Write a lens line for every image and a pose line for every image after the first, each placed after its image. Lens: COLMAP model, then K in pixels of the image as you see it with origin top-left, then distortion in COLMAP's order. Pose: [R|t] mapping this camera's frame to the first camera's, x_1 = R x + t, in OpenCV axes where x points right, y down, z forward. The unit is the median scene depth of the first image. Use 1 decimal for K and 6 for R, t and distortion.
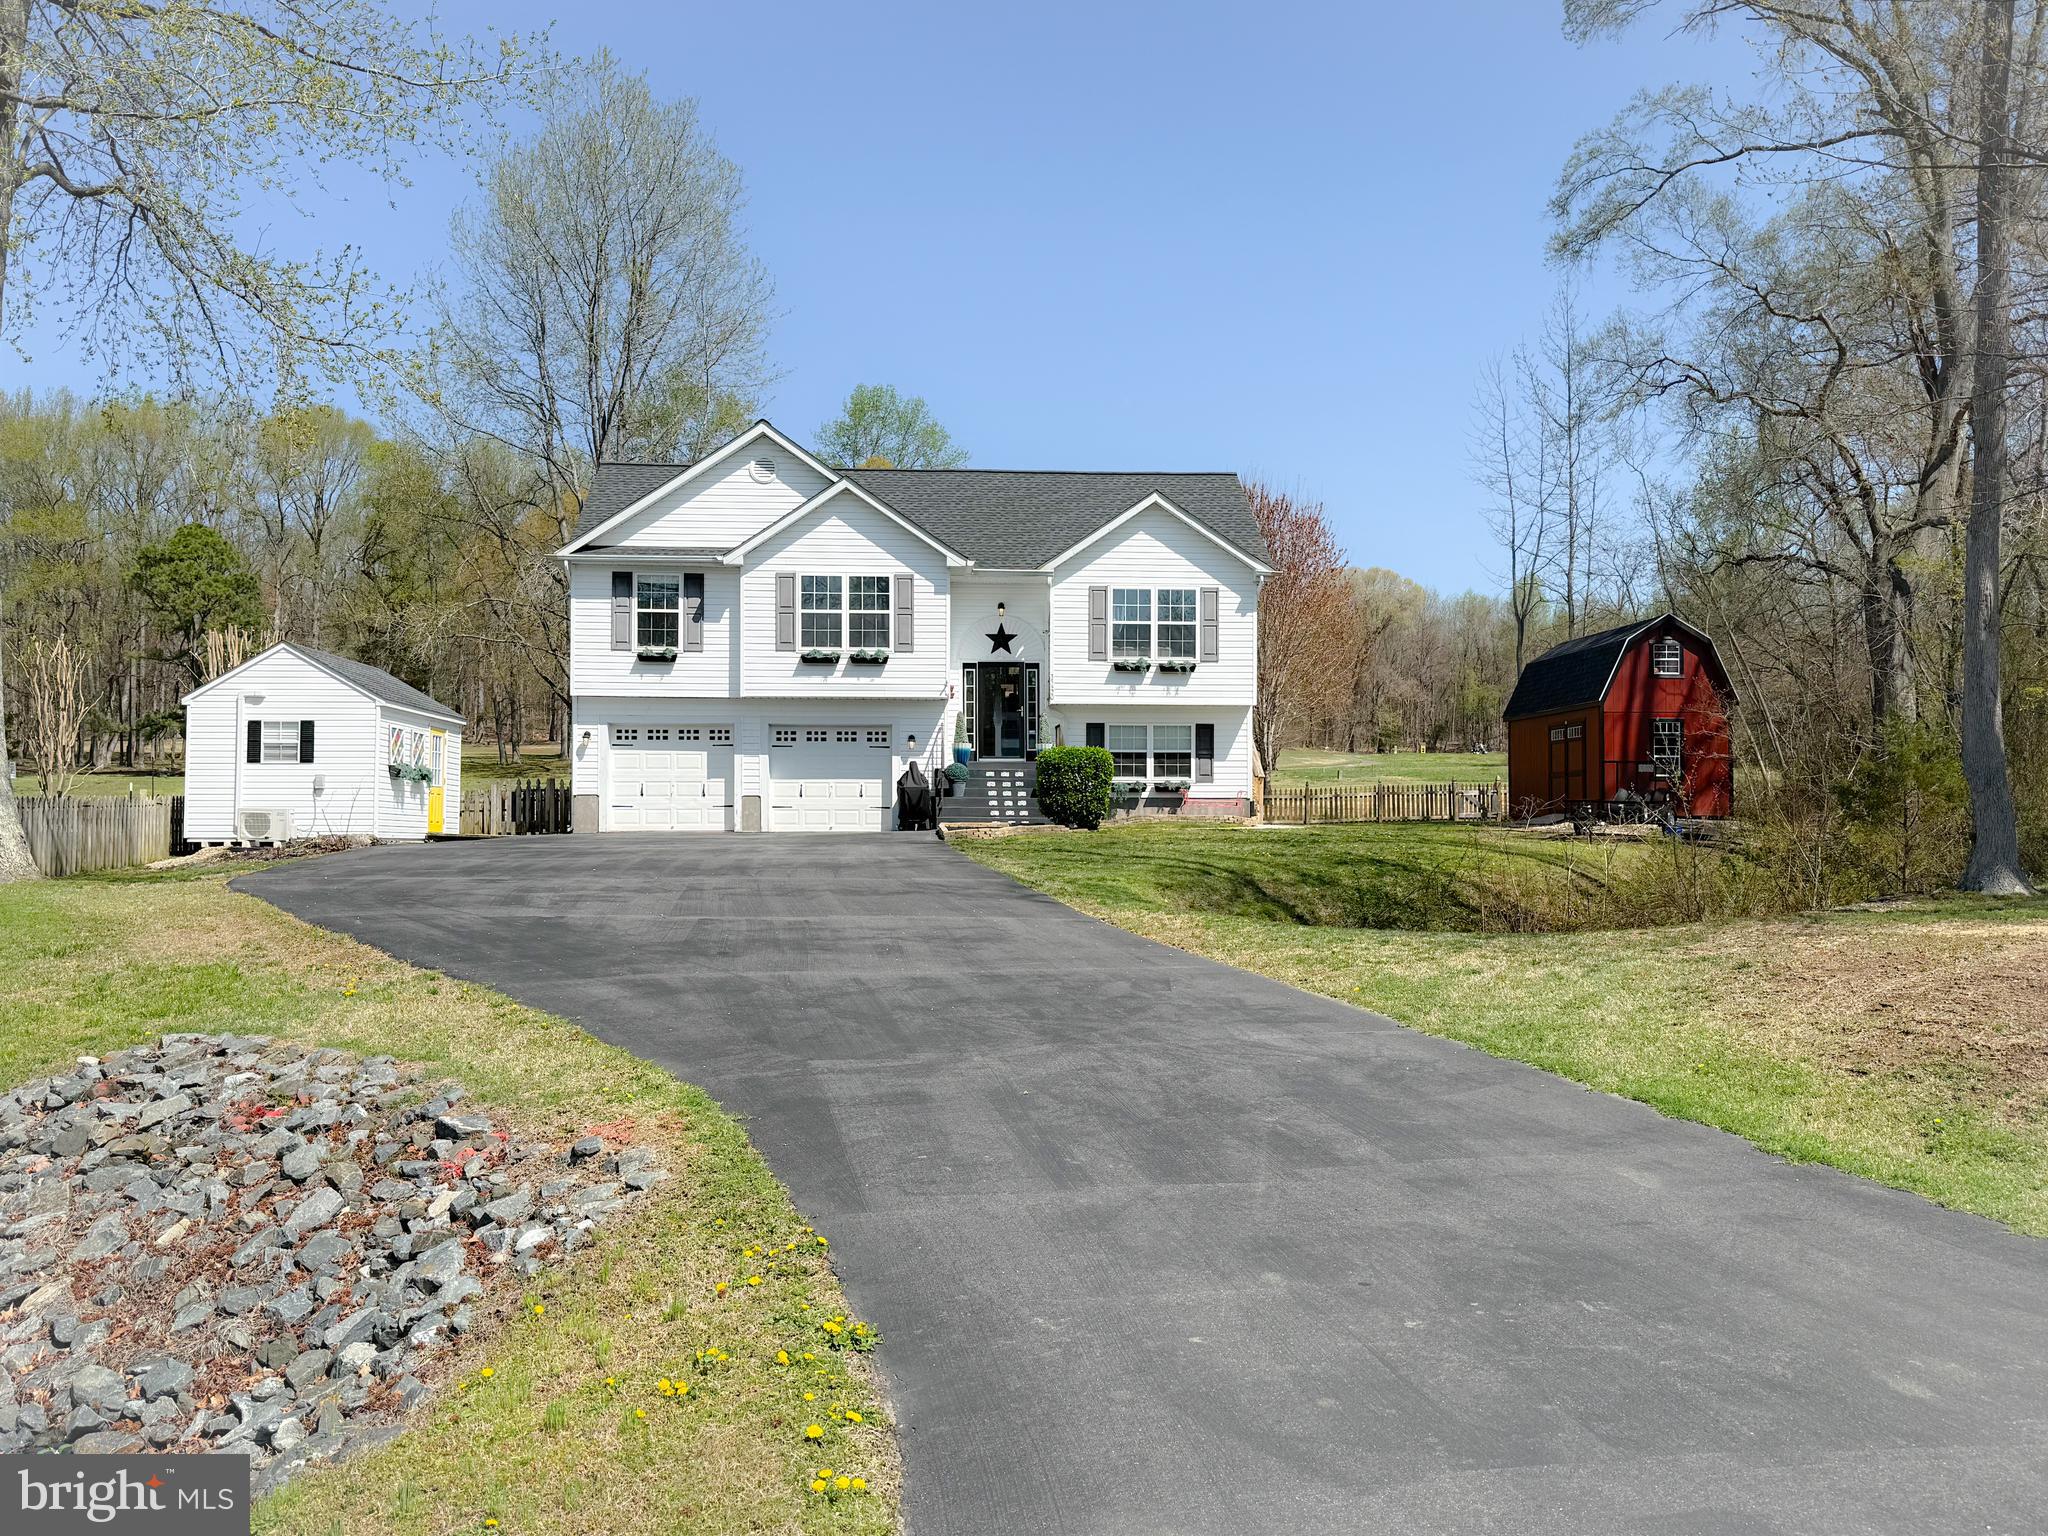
lens RADIAL K [[1718.4, 0, 1027.4], [0, 1718.4, 768.5], [0, 0, 1]] dist [0.067599, -0.000410]
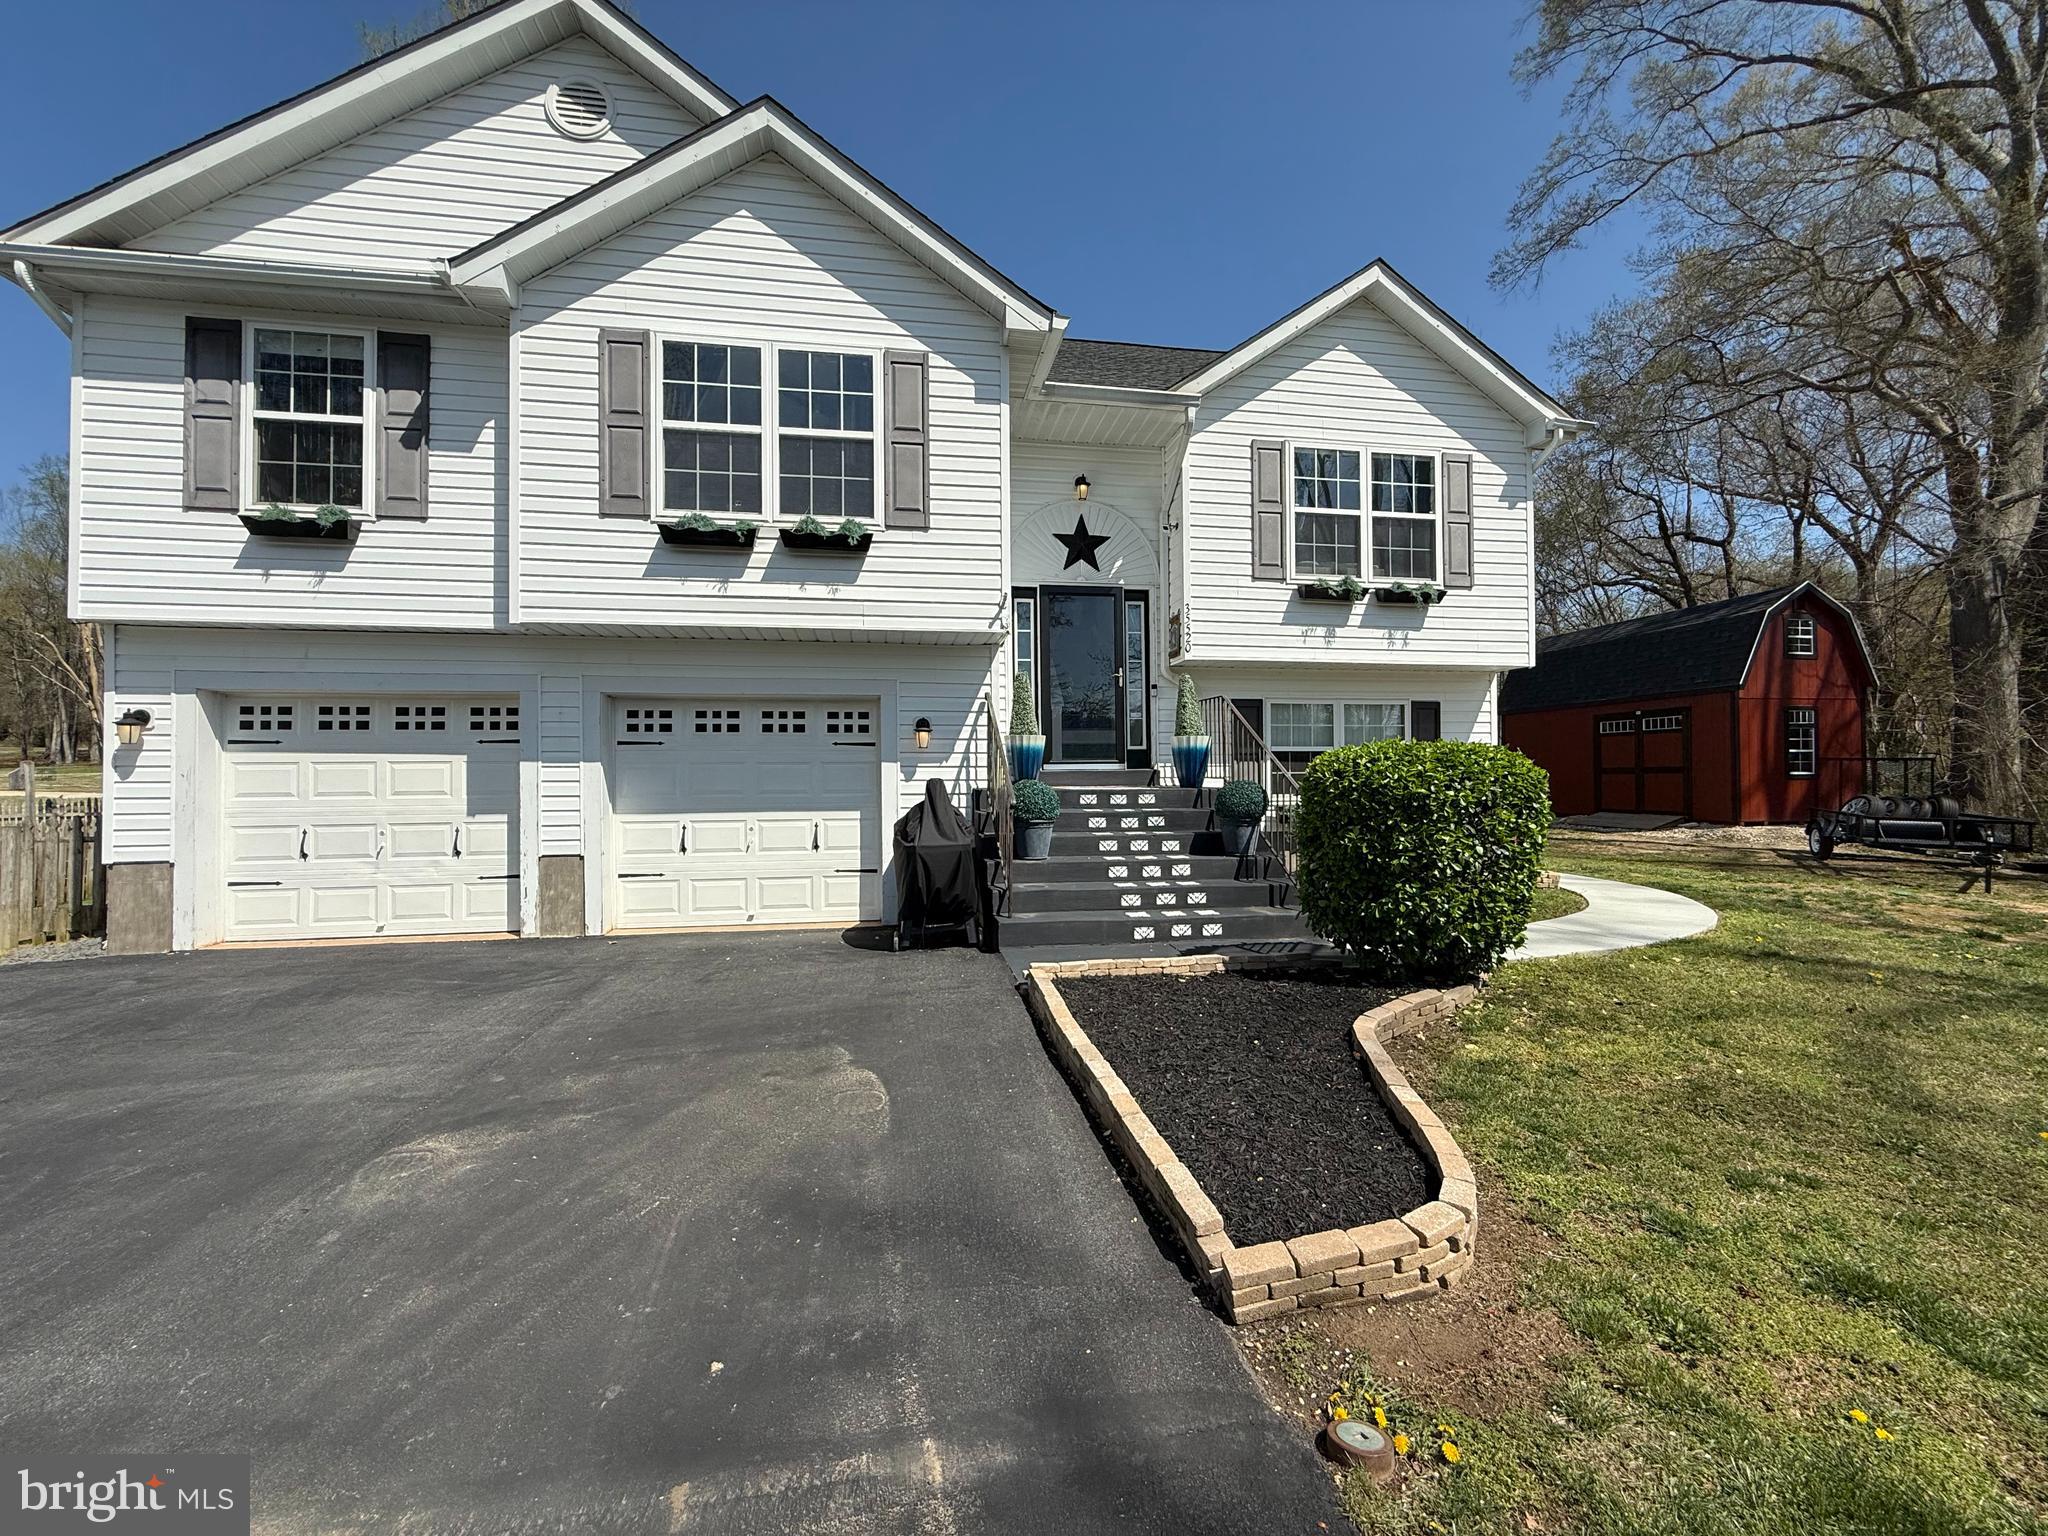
lens RADIAL K [[819.0, 0, 1020.9], [0, 819.0, 766.2], [0, 0, 1]] dist [0.000263, 0.000208]
pose [[0.994759, -0.006385, 0.102046, -0.064264], [0.004257, 0.999769, 0.021054, -0.011021], [-0.102157, -0.020509, 0.994557, 0.780481]]
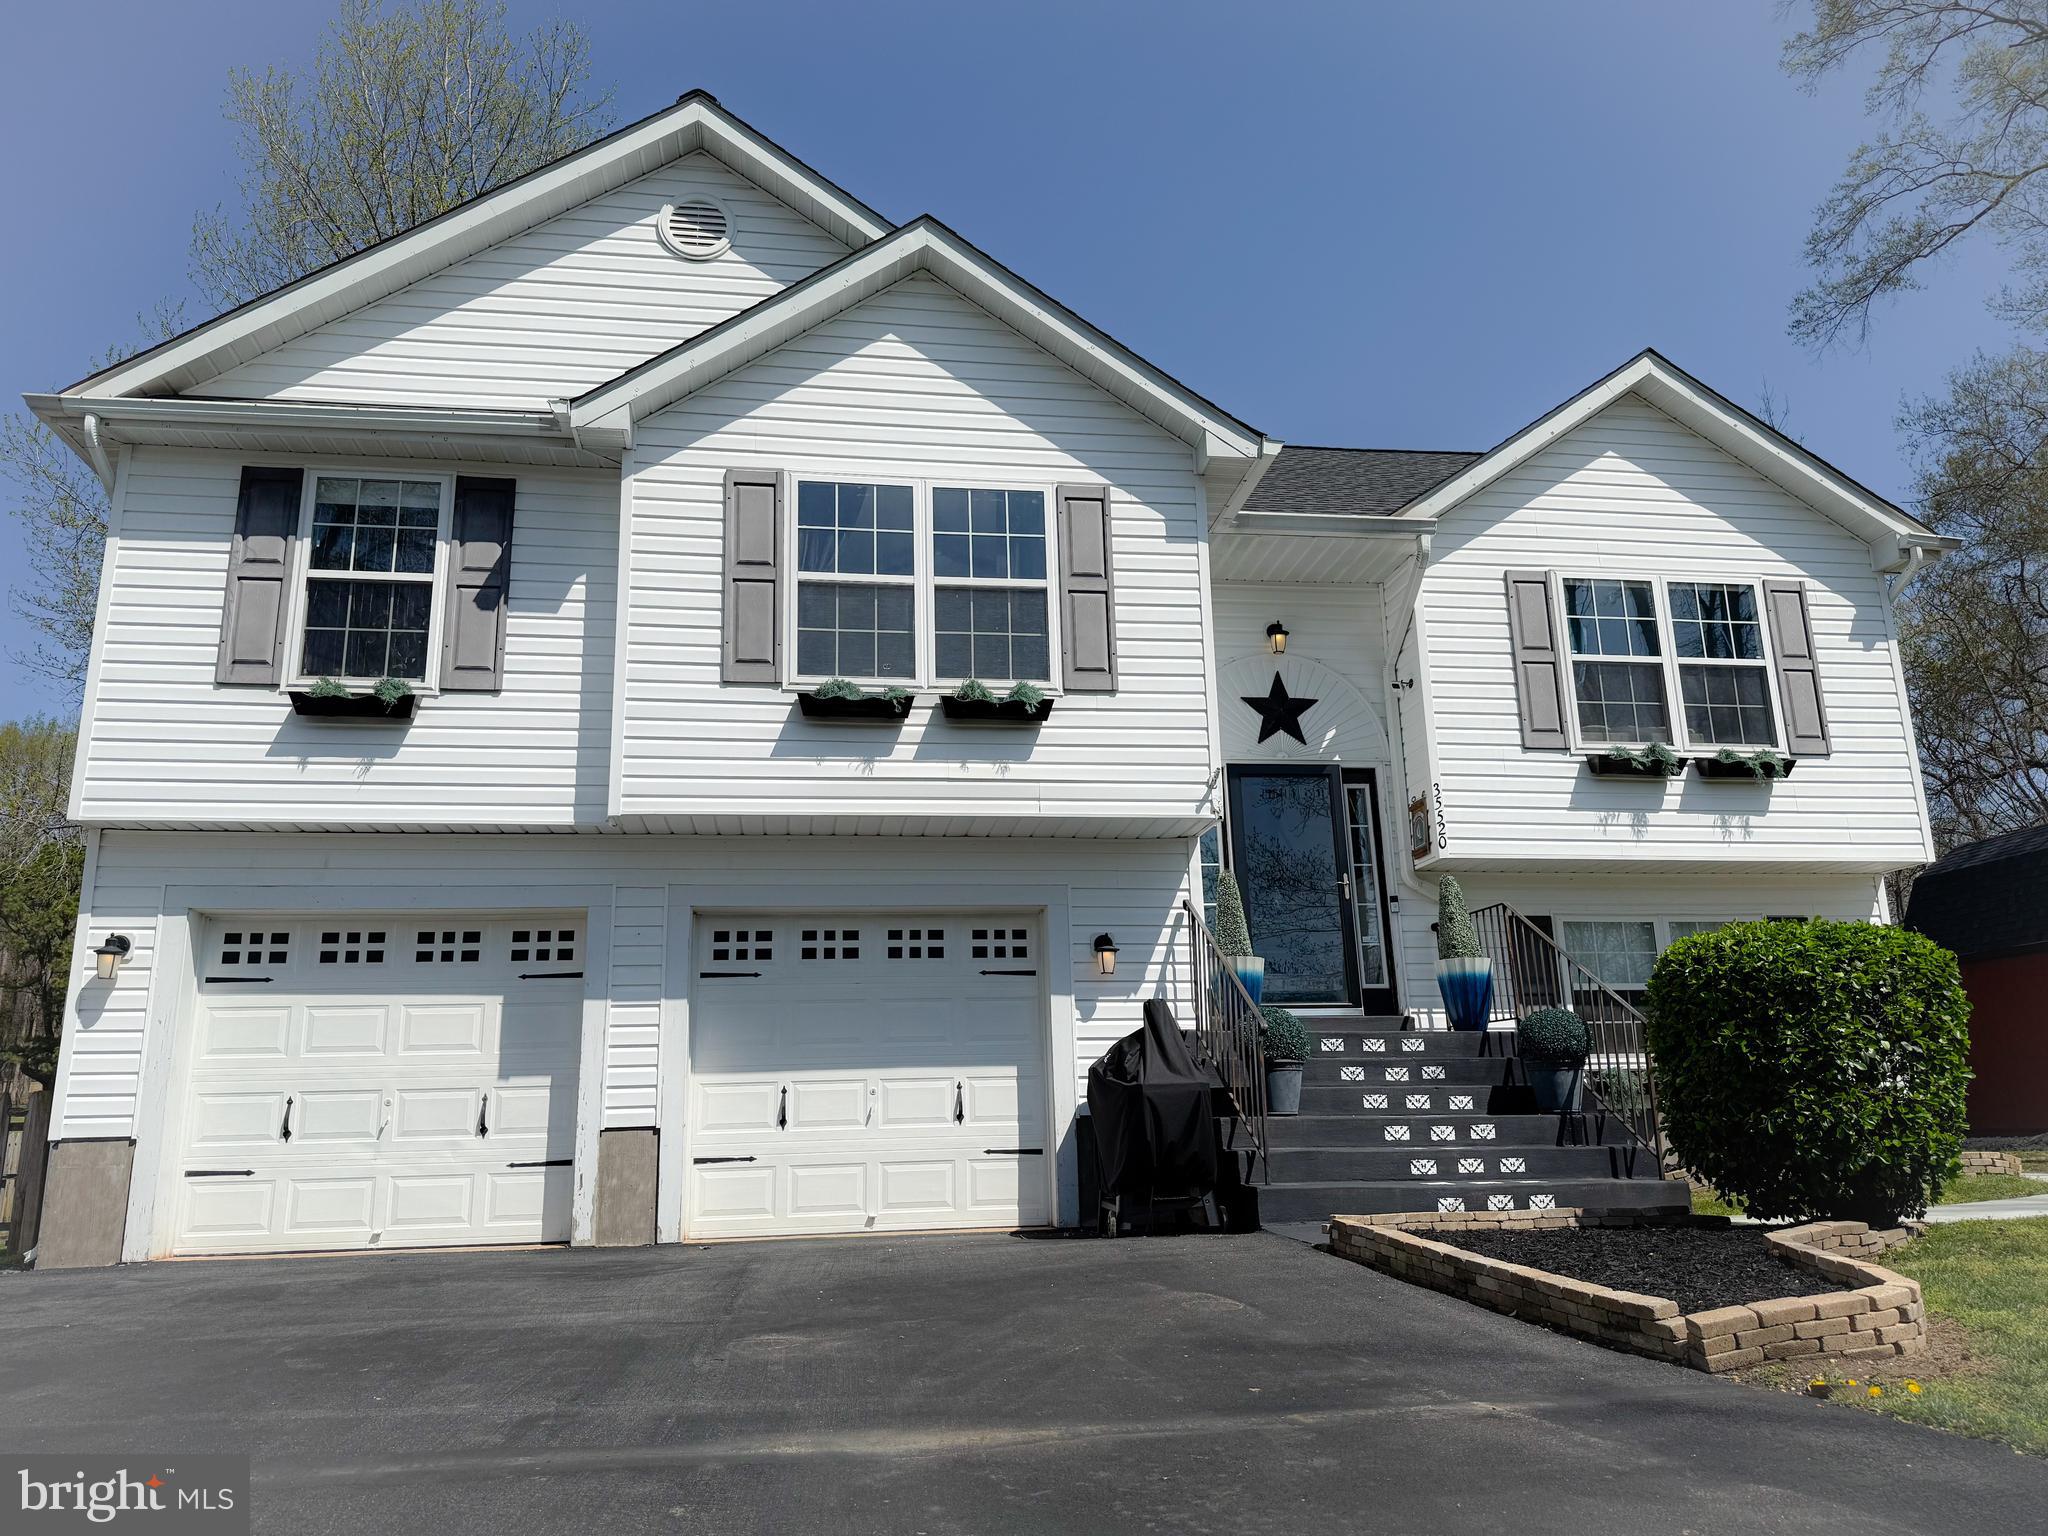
lens RADIAL K [[1446.9, 0, 1011.1], [0, 1446.9, 771.9], [0, 0, 1]] dist [0.066613, -0.071677]
pose [[0.996326, -0.002394, 0.085608, -0.112465], [0.020392, 0.977490, -0.209996, 0.009583], [-0.083179, 0.210970, 0.973947, 0.712006]]
